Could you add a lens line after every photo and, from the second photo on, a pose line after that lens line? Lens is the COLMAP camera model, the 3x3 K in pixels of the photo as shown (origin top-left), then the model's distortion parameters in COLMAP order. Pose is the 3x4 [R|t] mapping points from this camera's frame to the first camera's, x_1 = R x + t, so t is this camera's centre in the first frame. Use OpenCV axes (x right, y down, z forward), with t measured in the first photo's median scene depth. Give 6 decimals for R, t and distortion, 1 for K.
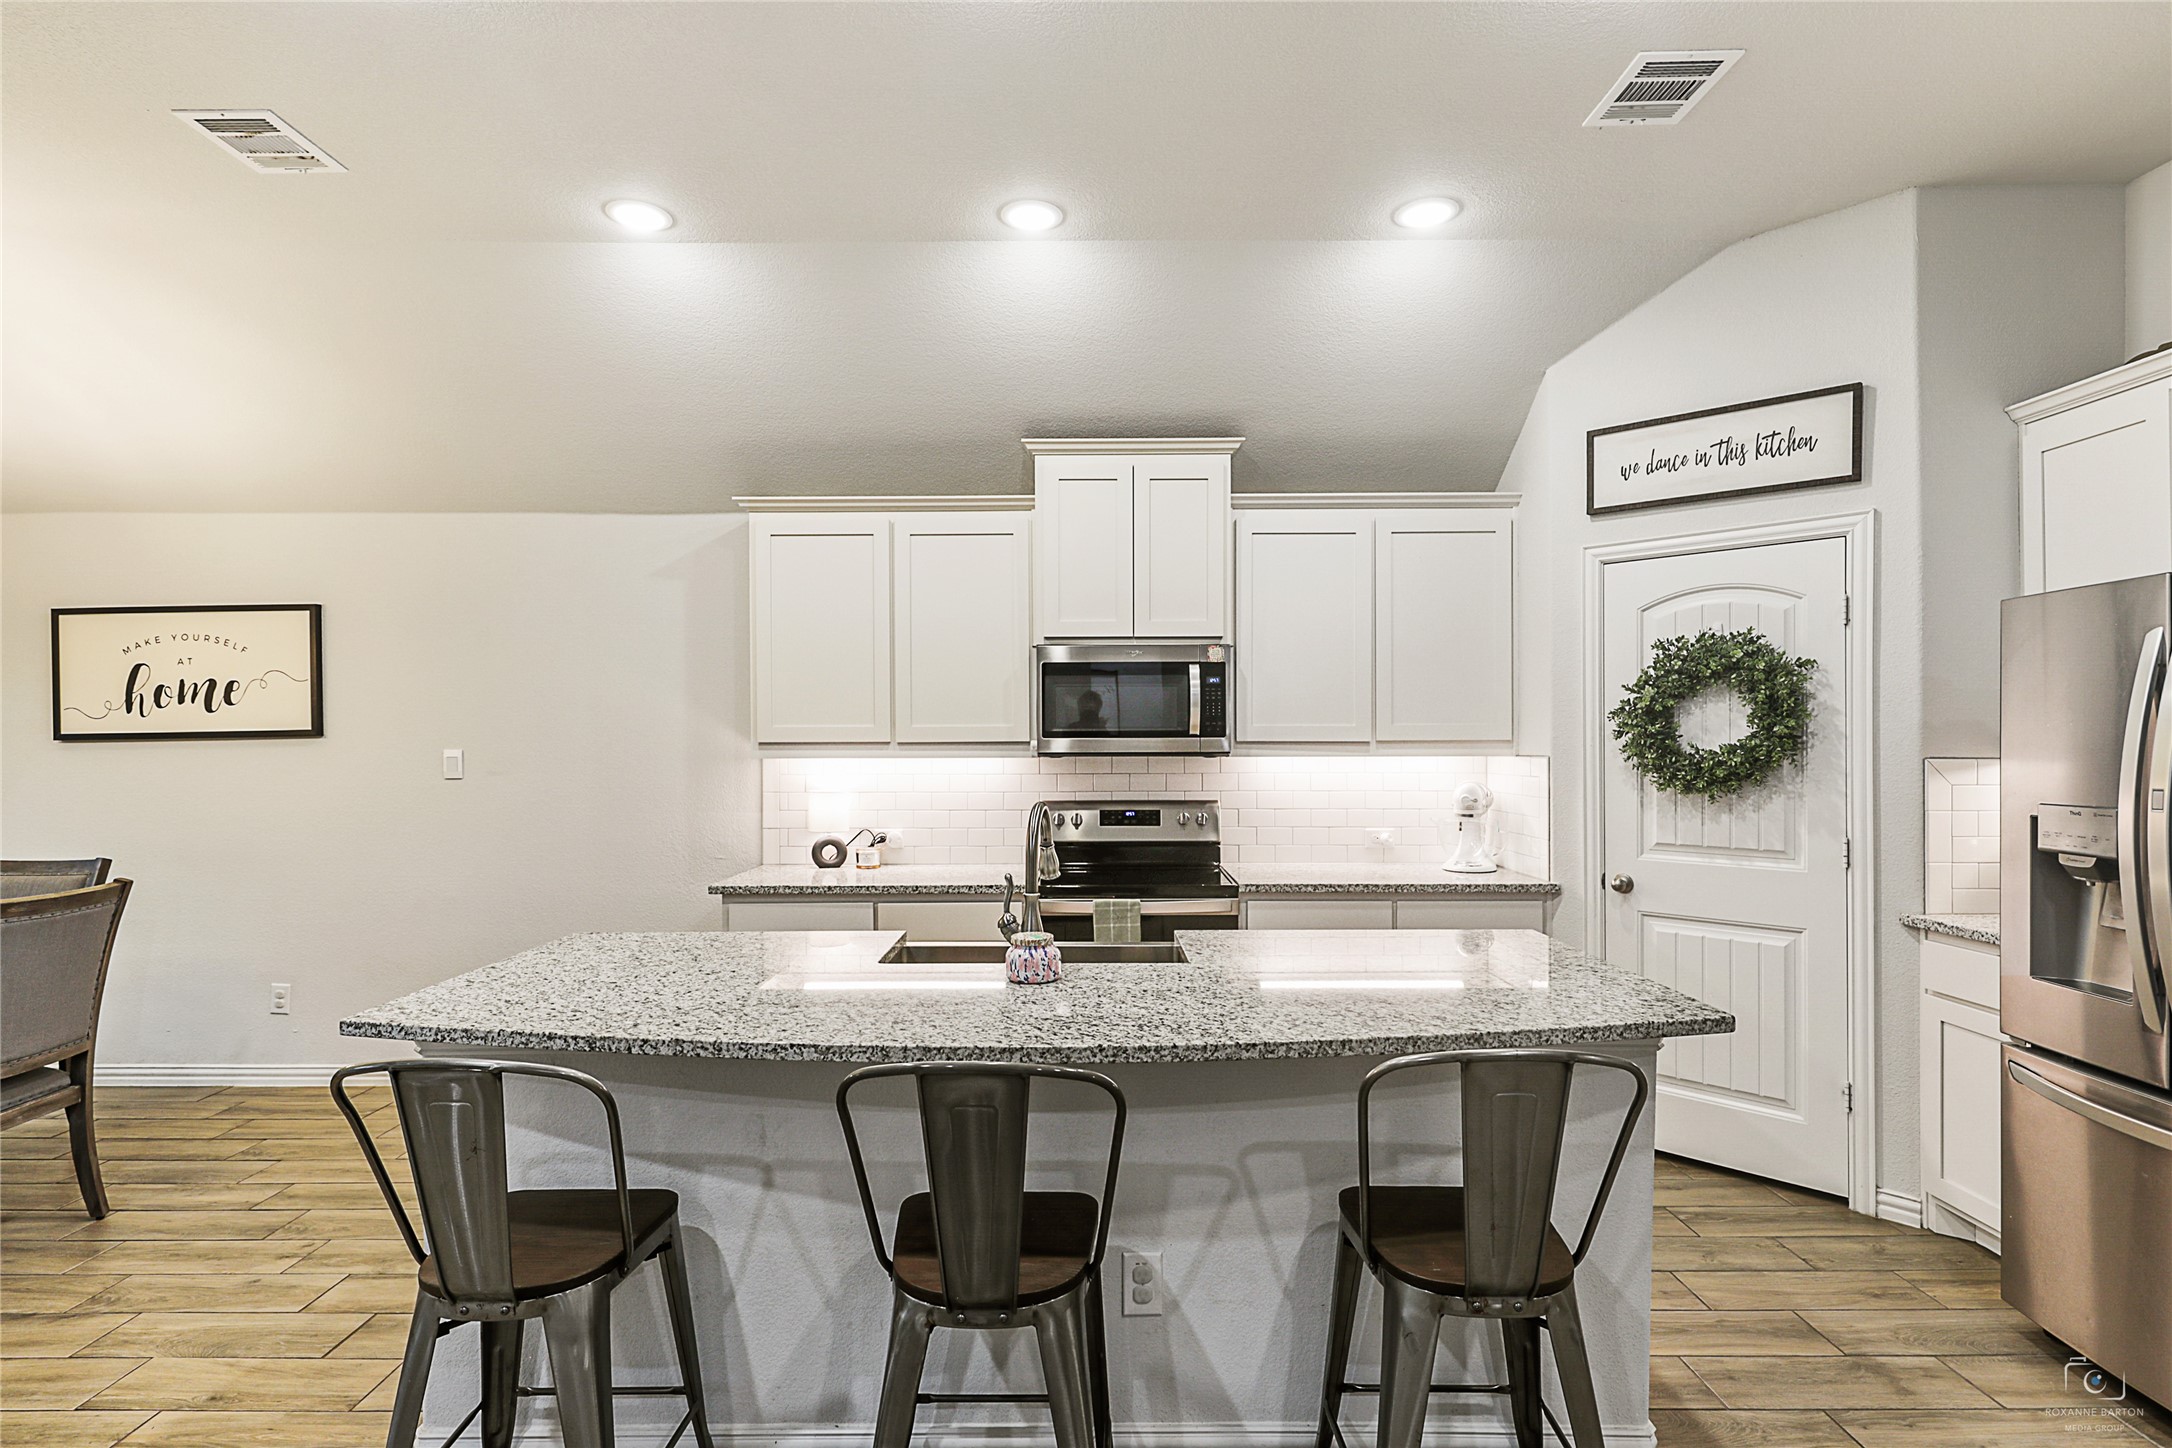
lens RADIAL K [[1116.5, 0, 1082.1], [0, 1116.5, 733.7], [0, 0, 1]] dist [0.011721, -0.002891]
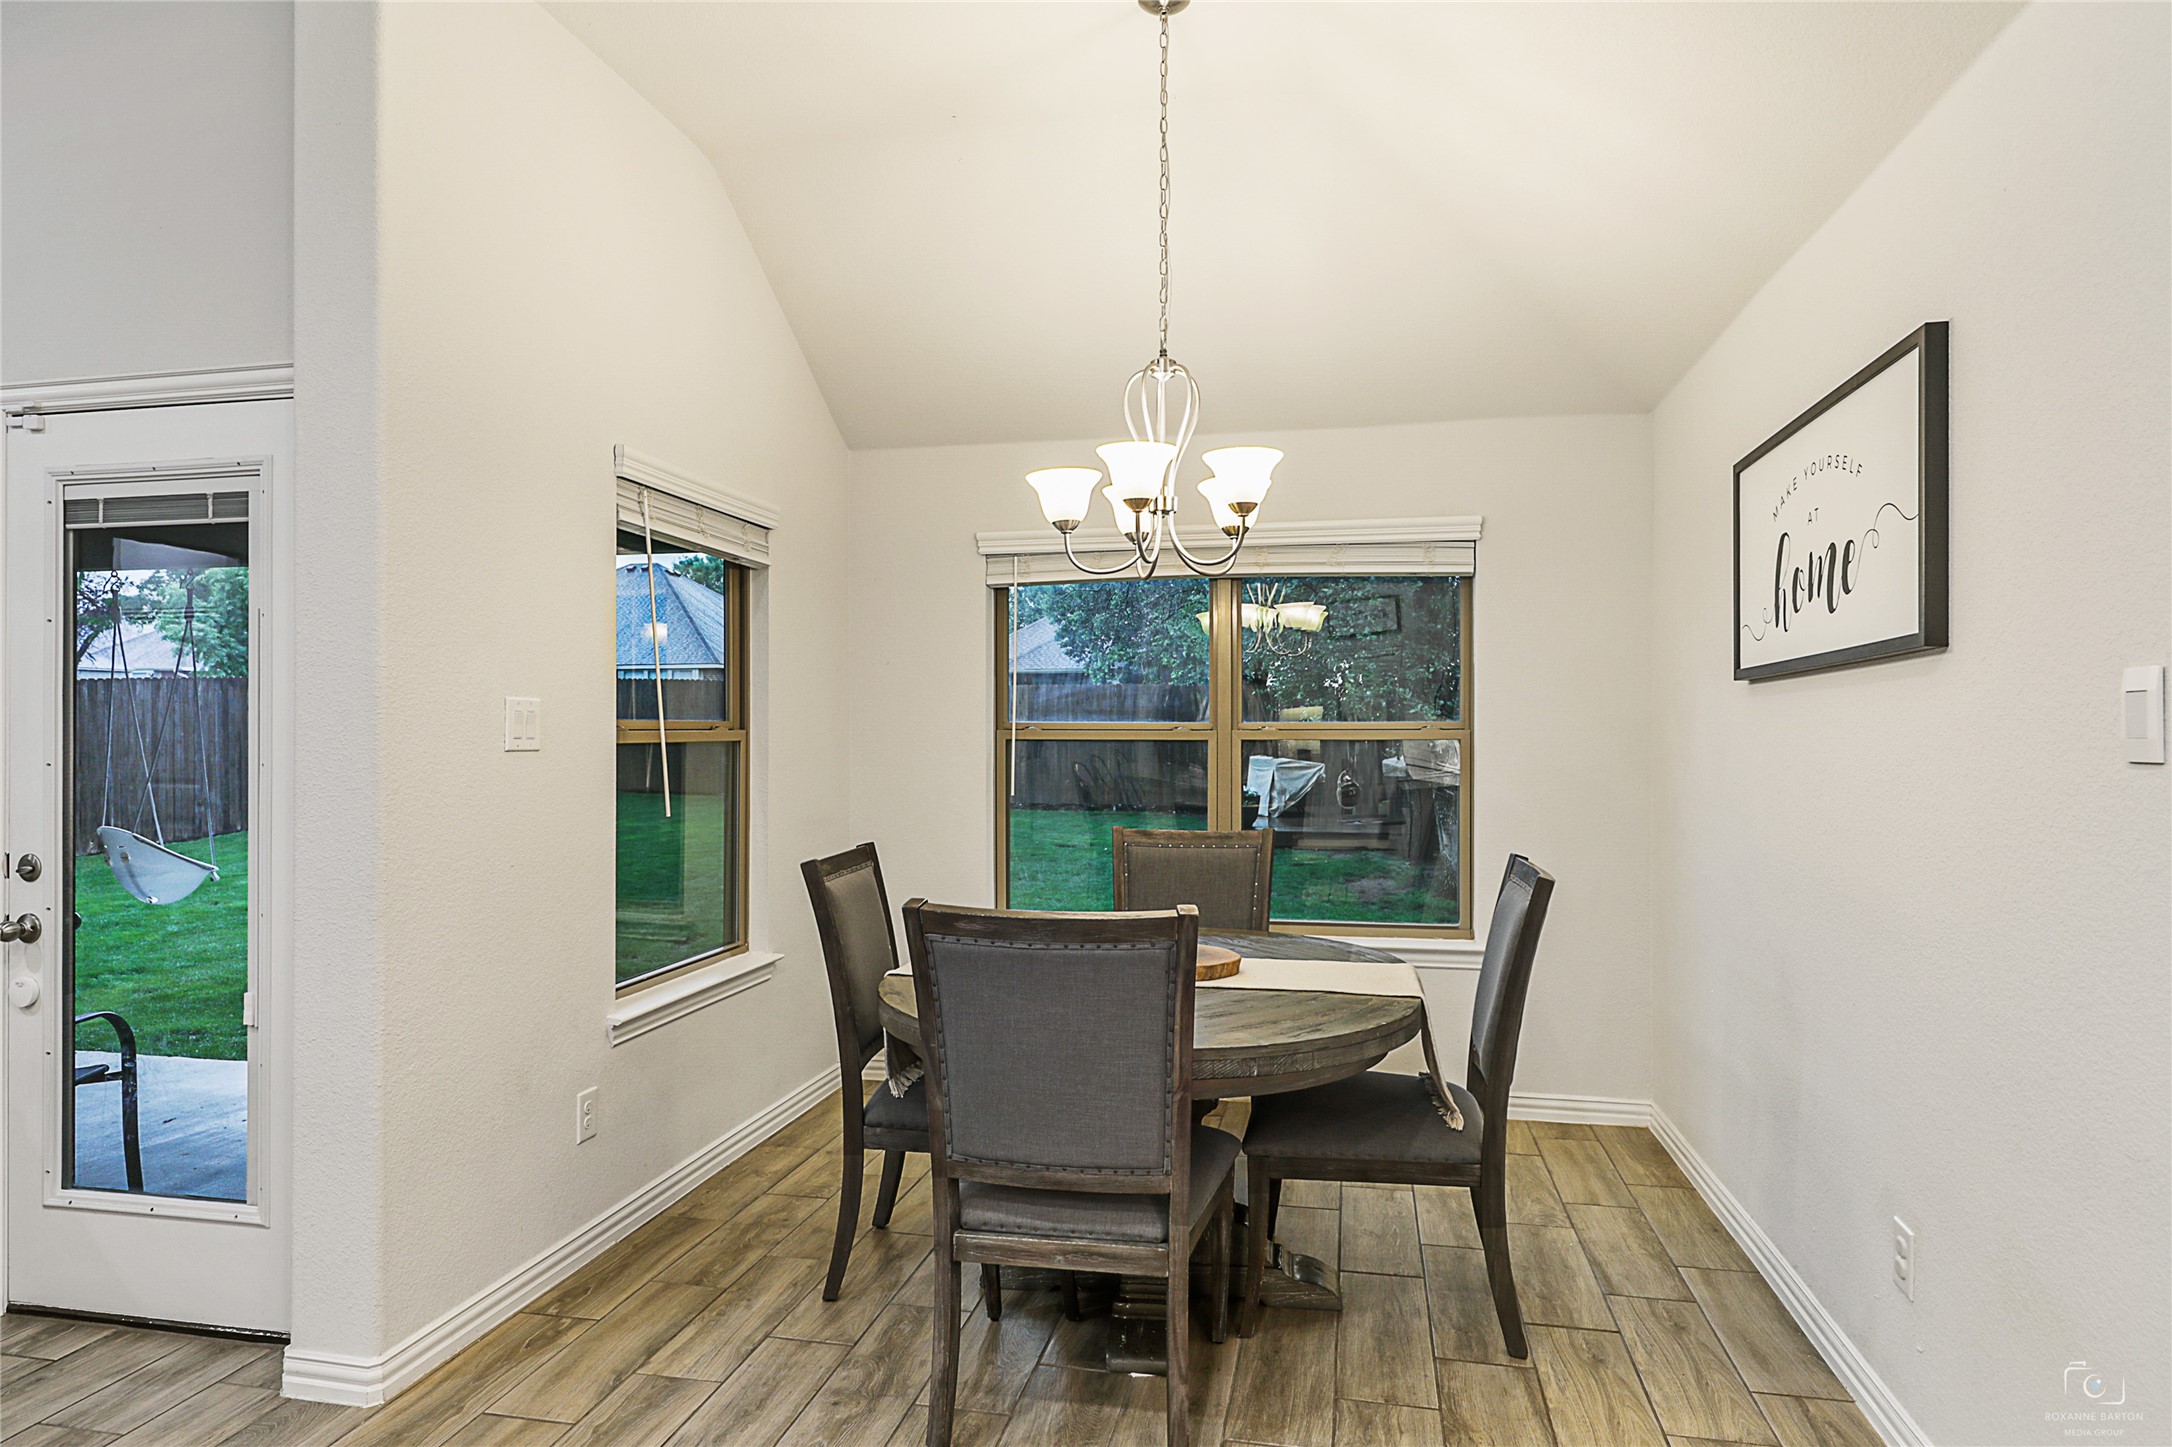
lens RADIAL K [[1258.2, 0, 1090.3], [0, 1258.2, 724.1], [0, 0, 1]] dist [0.009729, -0.002236]
pose [[-0.196445, 0.000182, -0.980515, -0.202352], [0.003745, 0.999993, -0.000565, 0.034226], [0.980508, -0.003783, -0.196444, 0.929544]]
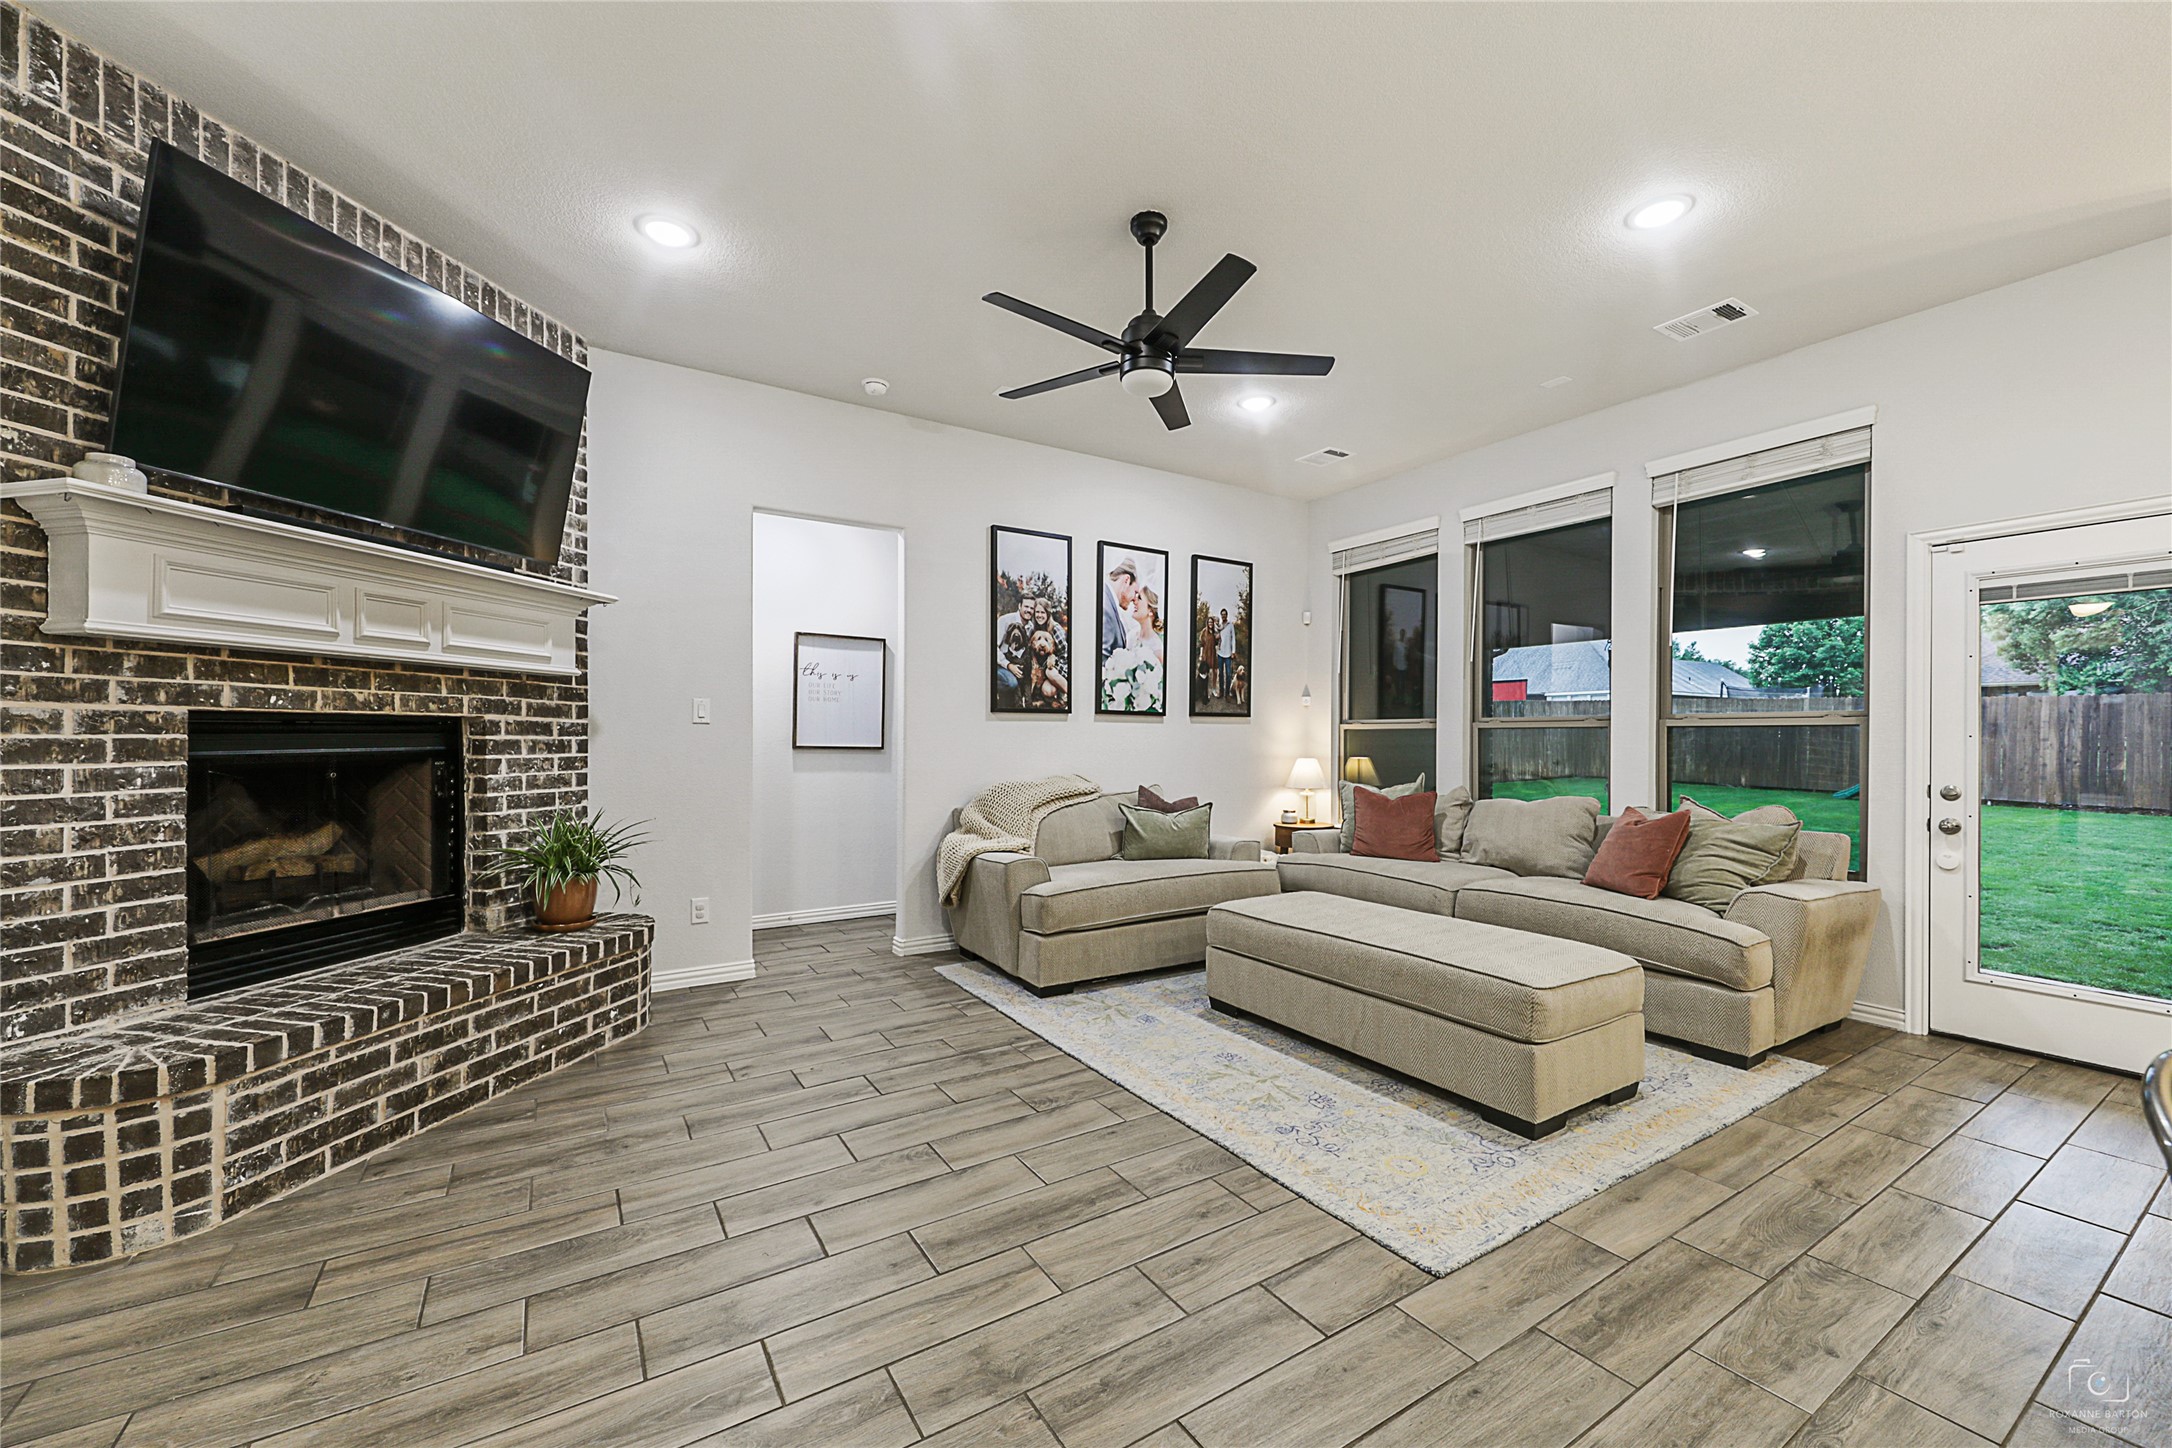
lens RADIAL K [[840.8, 0, 1096.5], [0, 840.8, 741.9], [0, 0, 1]] dist [0.004030, -0.003778]
pose [[-0.839560, 0.003155, -0.543257, 0.429697], [0.001254, 0.999992, 0.003870, 0.056065], [0.543265, 0.002567, -0.839557, 0.444510]]
